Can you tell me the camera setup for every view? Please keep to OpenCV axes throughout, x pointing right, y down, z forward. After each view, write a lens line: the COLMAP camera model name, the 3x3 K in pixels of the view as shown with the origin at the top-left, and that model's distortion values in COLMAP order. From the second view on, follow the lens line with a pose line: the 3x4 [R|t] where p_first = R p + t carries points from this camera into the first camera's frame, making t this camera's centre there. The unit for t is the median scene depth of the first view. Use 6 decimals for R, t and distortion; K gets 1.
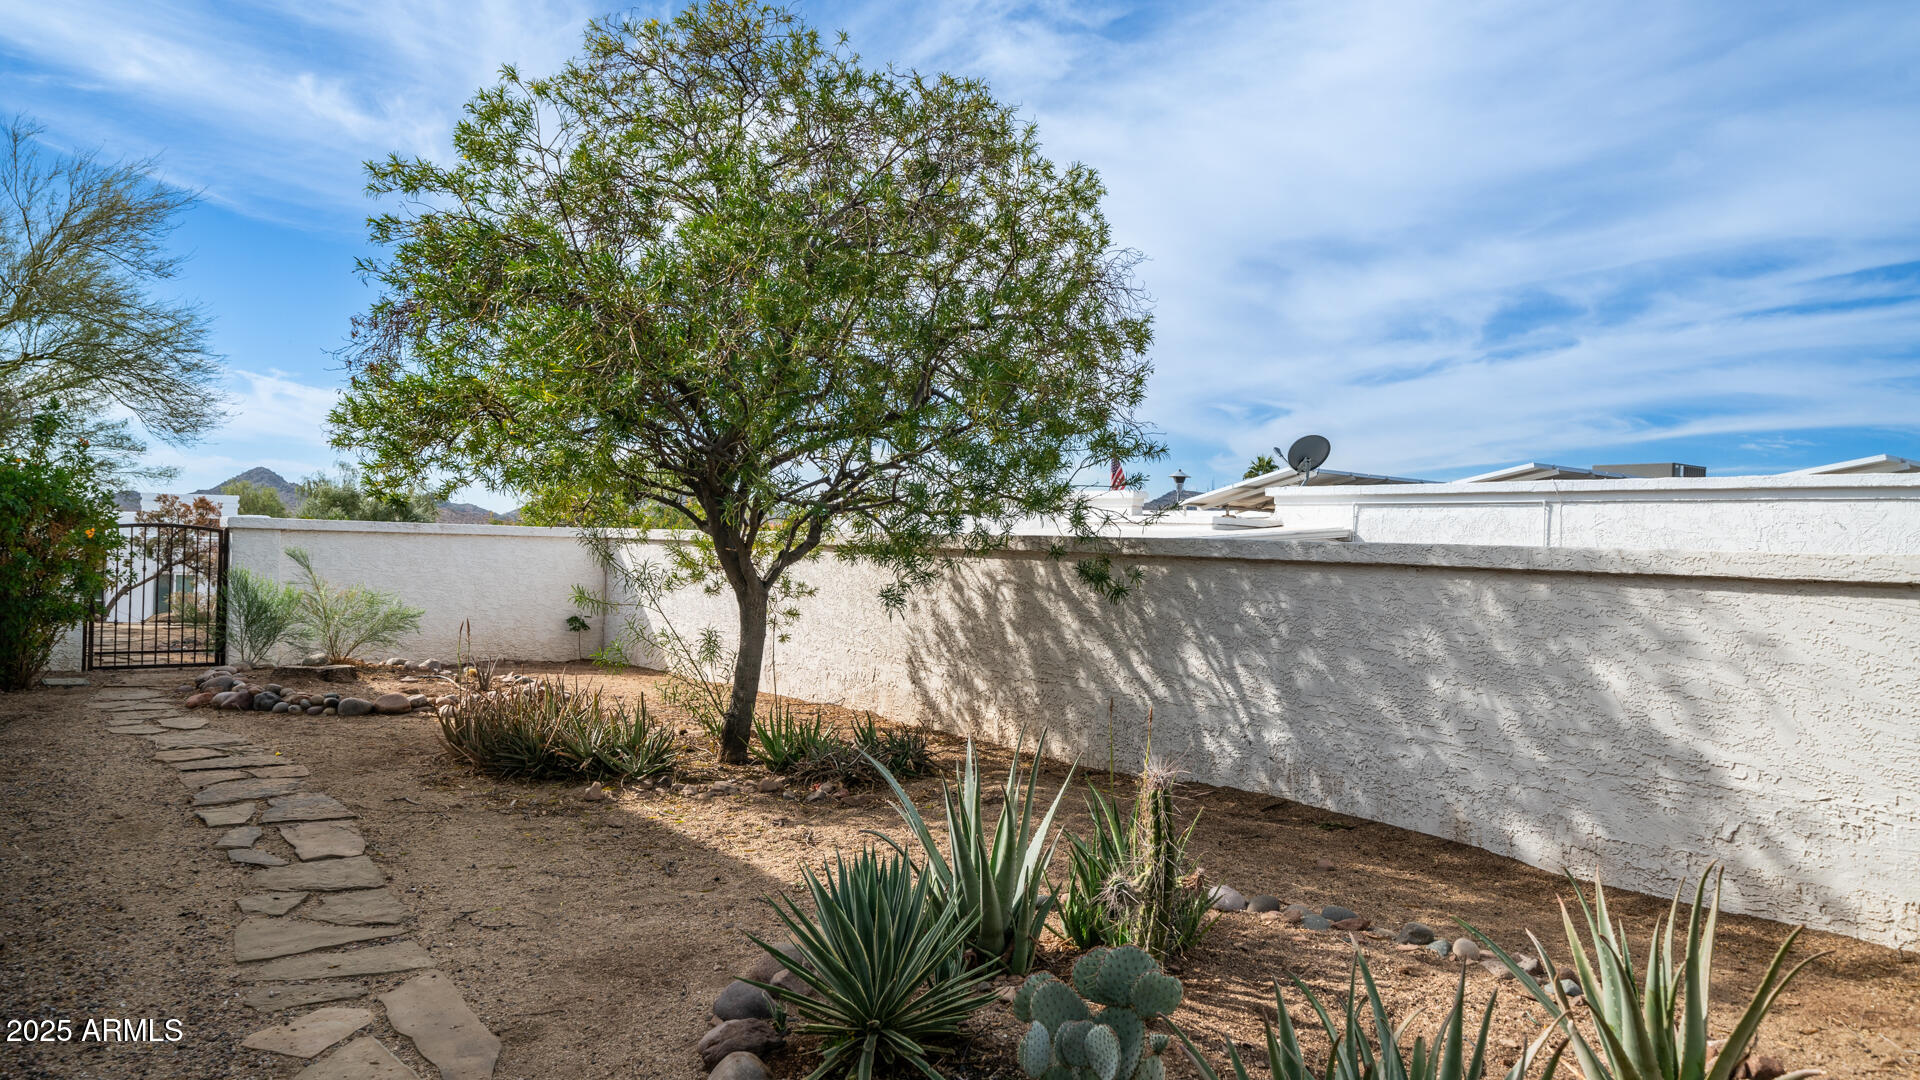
lens RADIAL K [[1225.0, 0, 954.3], [0, 1225.0, 548.0], [0, 0, 1]] dist [0.002637, 0.001751]
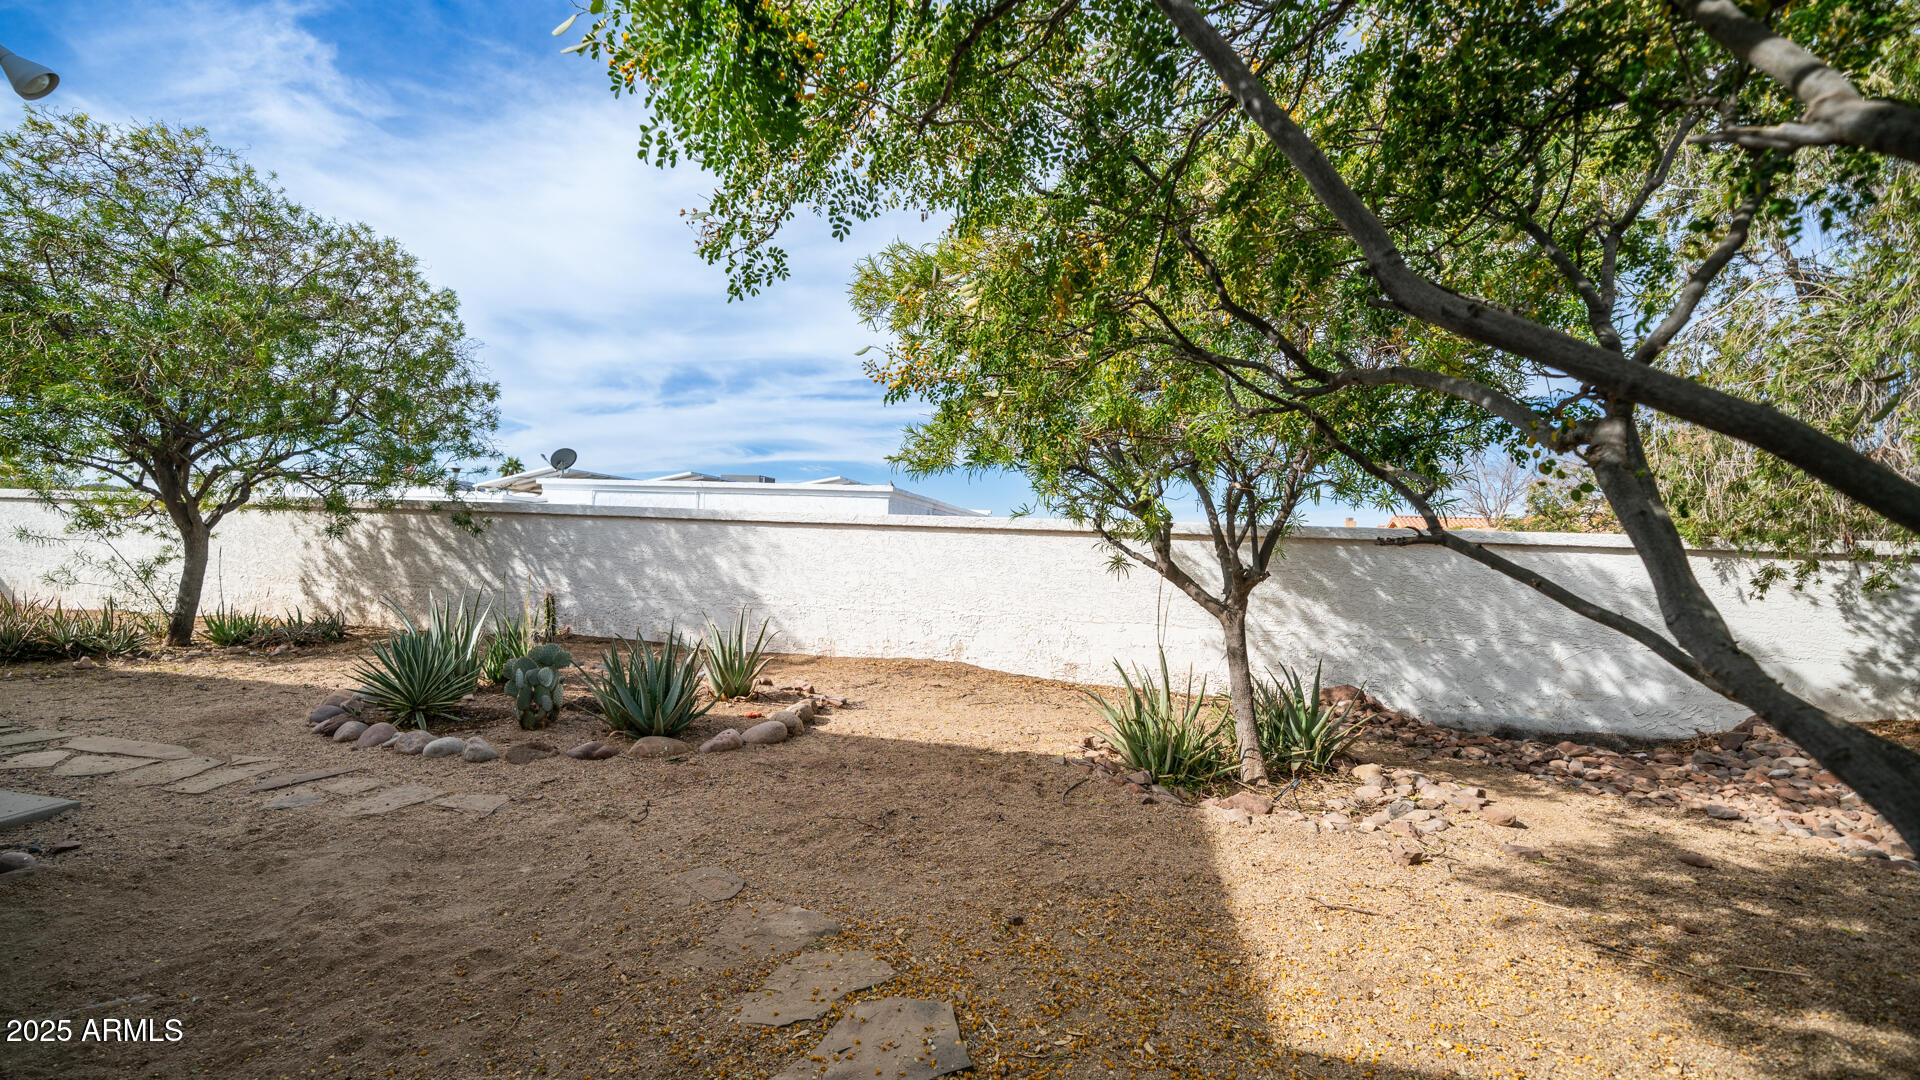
lens RADIAL K [[831.3, 0, 960.0], [0, 831.3, 540.0], [0, 0, 1]] dist [-0.002024, -0.000228]
pose [[0.727964, -0.003981, 0.685604, -0.168064], [-0.007328, 0.999881, 0.013587, 0.024845], [-0.685576, -0.014915, 0.727848, -0.351803]]
